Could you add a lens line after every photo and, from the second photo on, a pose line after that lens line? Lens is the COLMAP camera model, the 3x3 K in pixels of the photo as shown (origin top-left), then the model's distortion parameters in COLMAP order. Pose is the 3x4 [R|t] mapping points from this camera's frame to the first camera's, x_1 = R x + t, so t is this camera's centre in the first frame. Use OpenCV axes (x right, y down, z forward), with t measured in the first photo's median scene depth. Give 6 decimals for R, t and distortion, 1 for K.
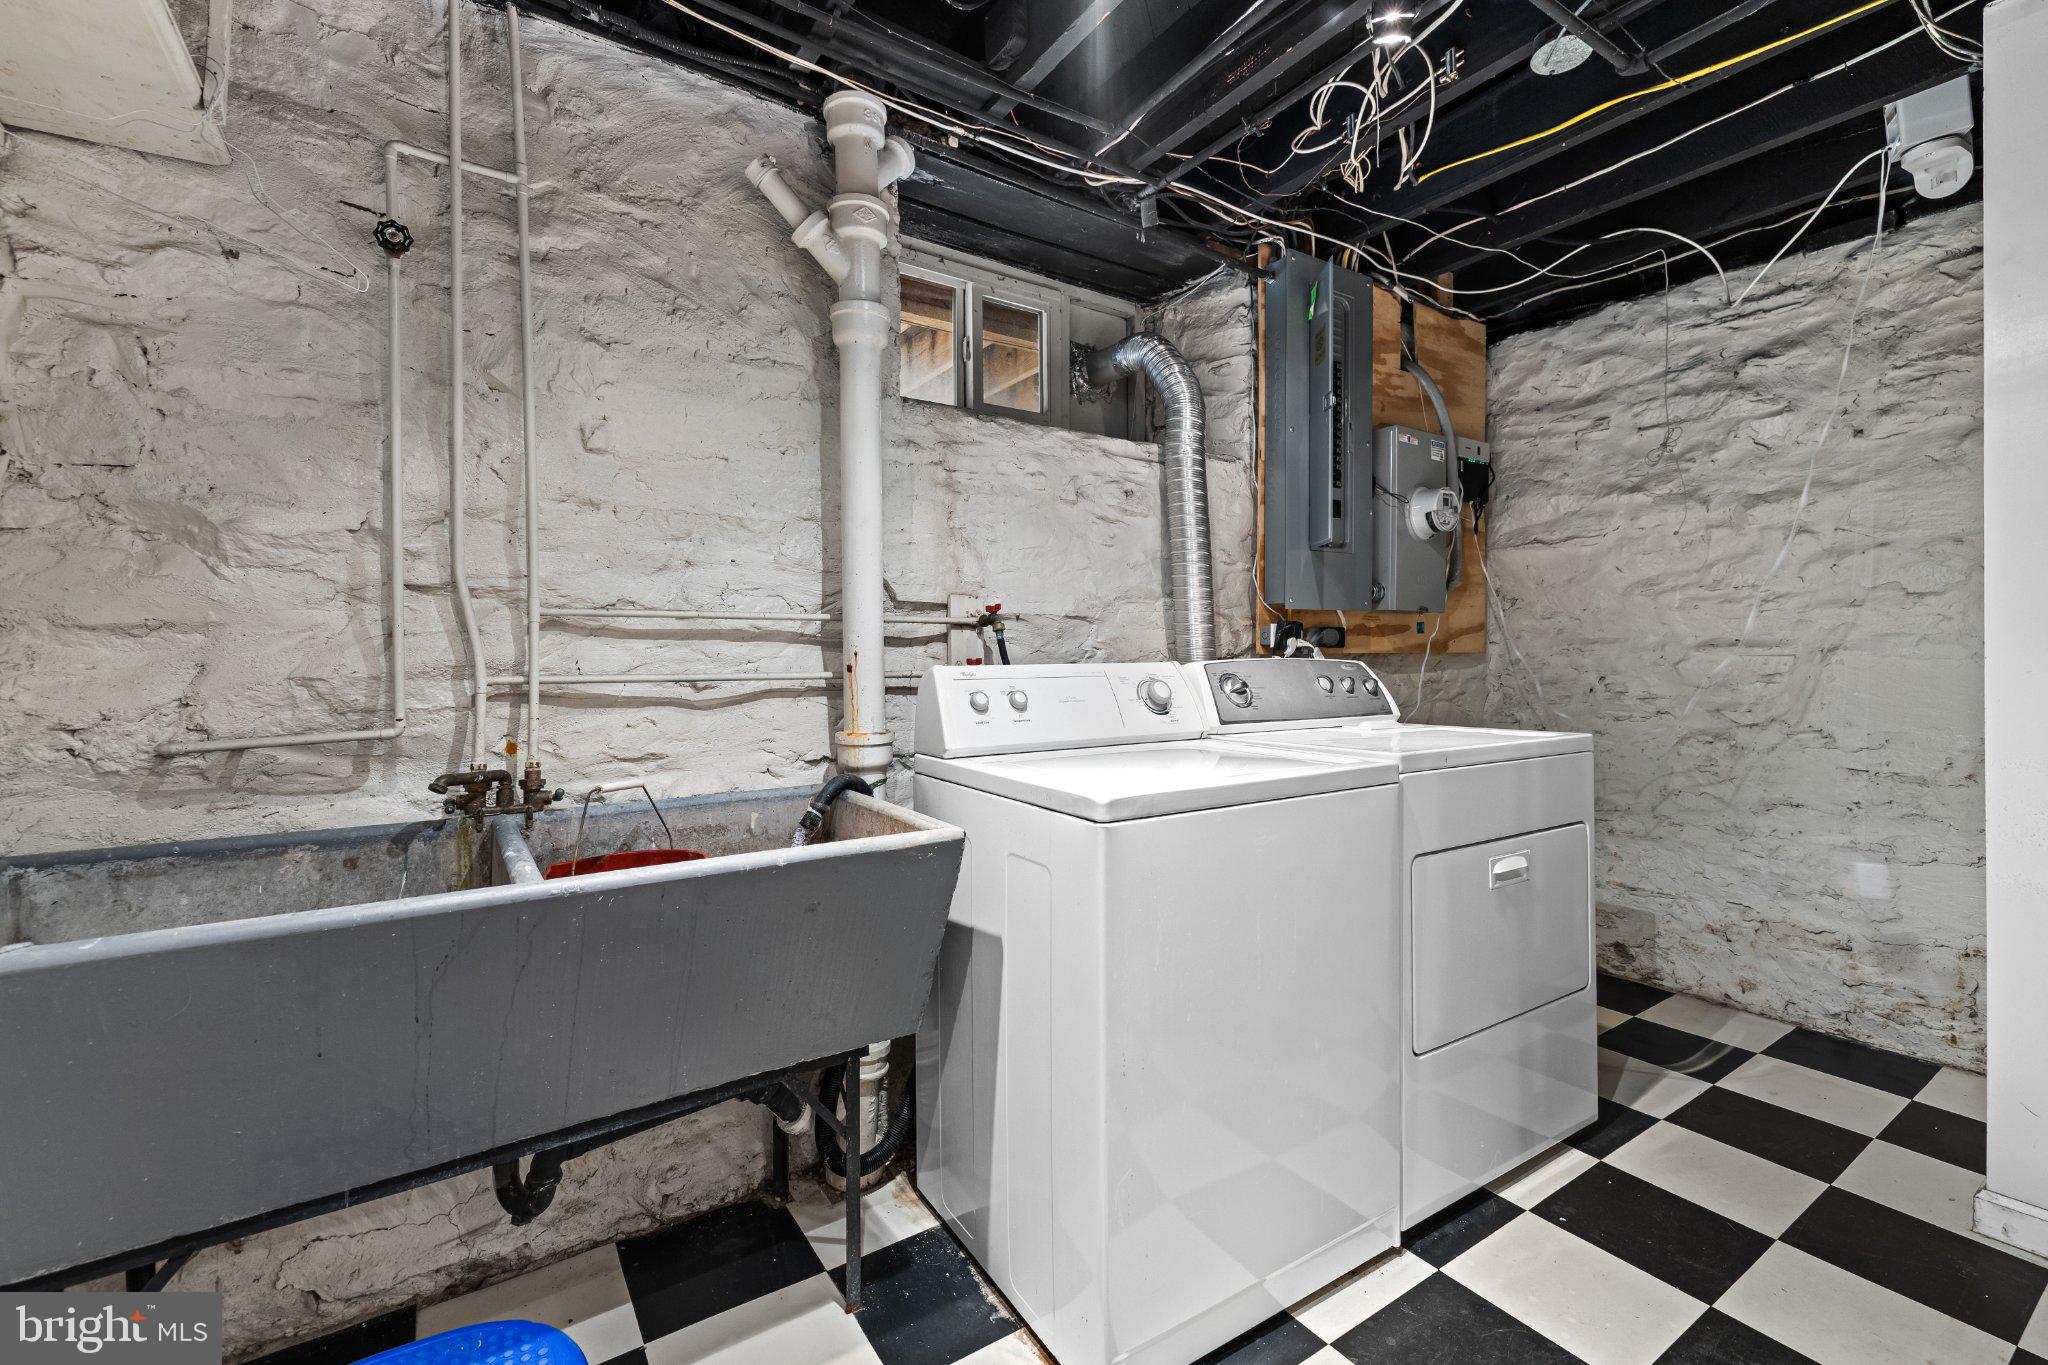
lens RADIAL K [[862.0, 0, 1023.4], [0, 862.0, 663.5], [0, 0, 1]] dist [-0.001094, -0.000692]
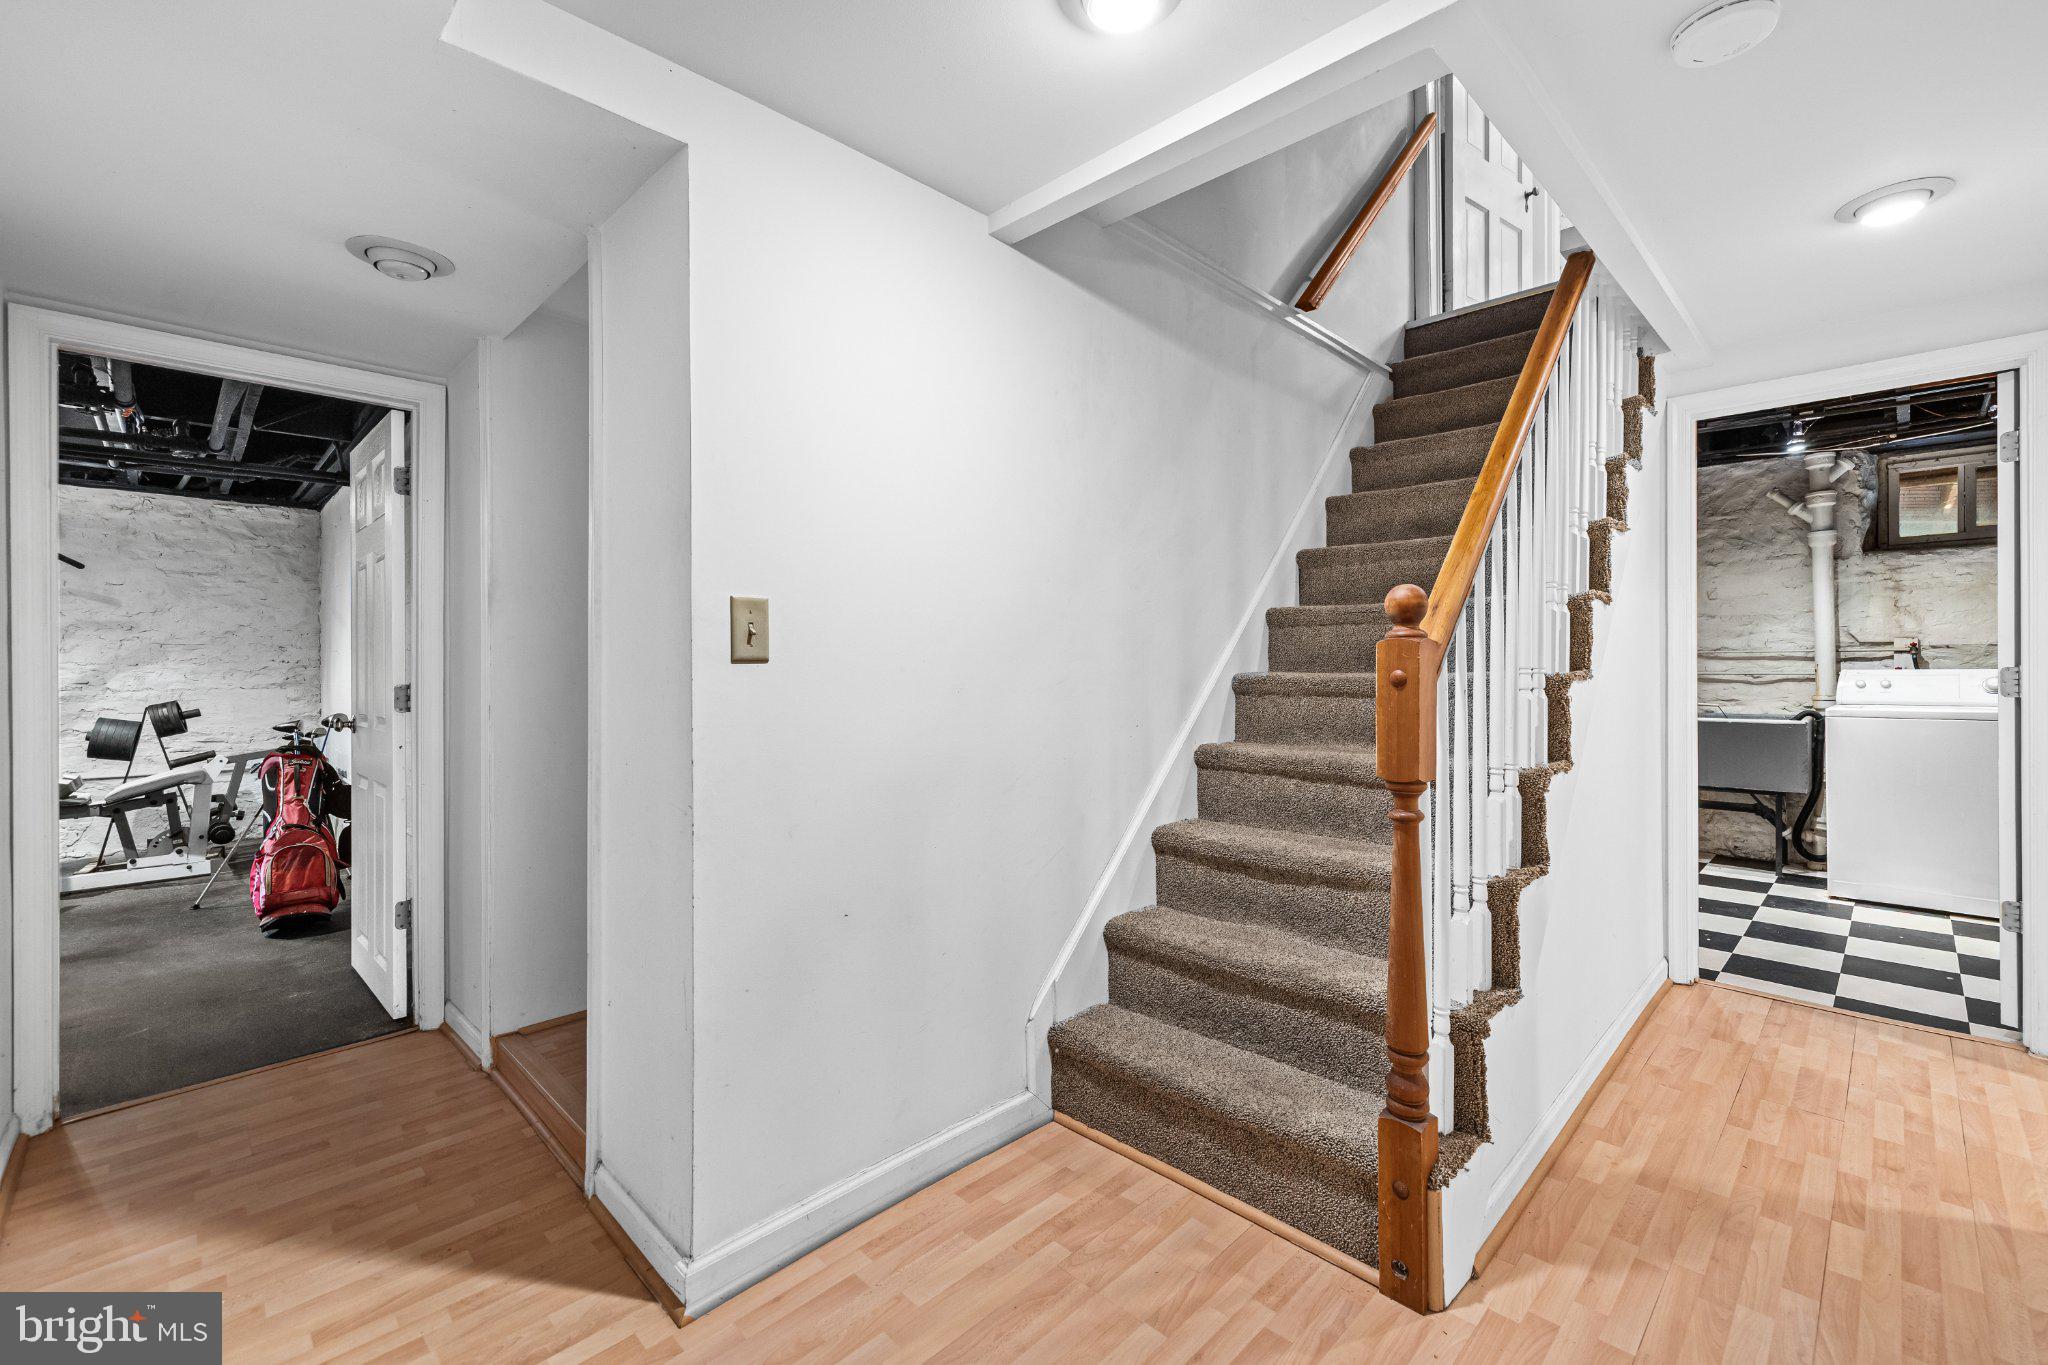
lens RADIAL K [[862.0, 0, 1021.4], [0, 862.0, 667.1], [0, 0, 1]] dist [-0.001094, -0.000692]
pose [[0.197133, -0.000713, -0.980377, 1.898039], [-0.005681, 0.999982, -0.001870, 0.014147], [0.980360, 0.005938, 0.197125, -1.891380]]
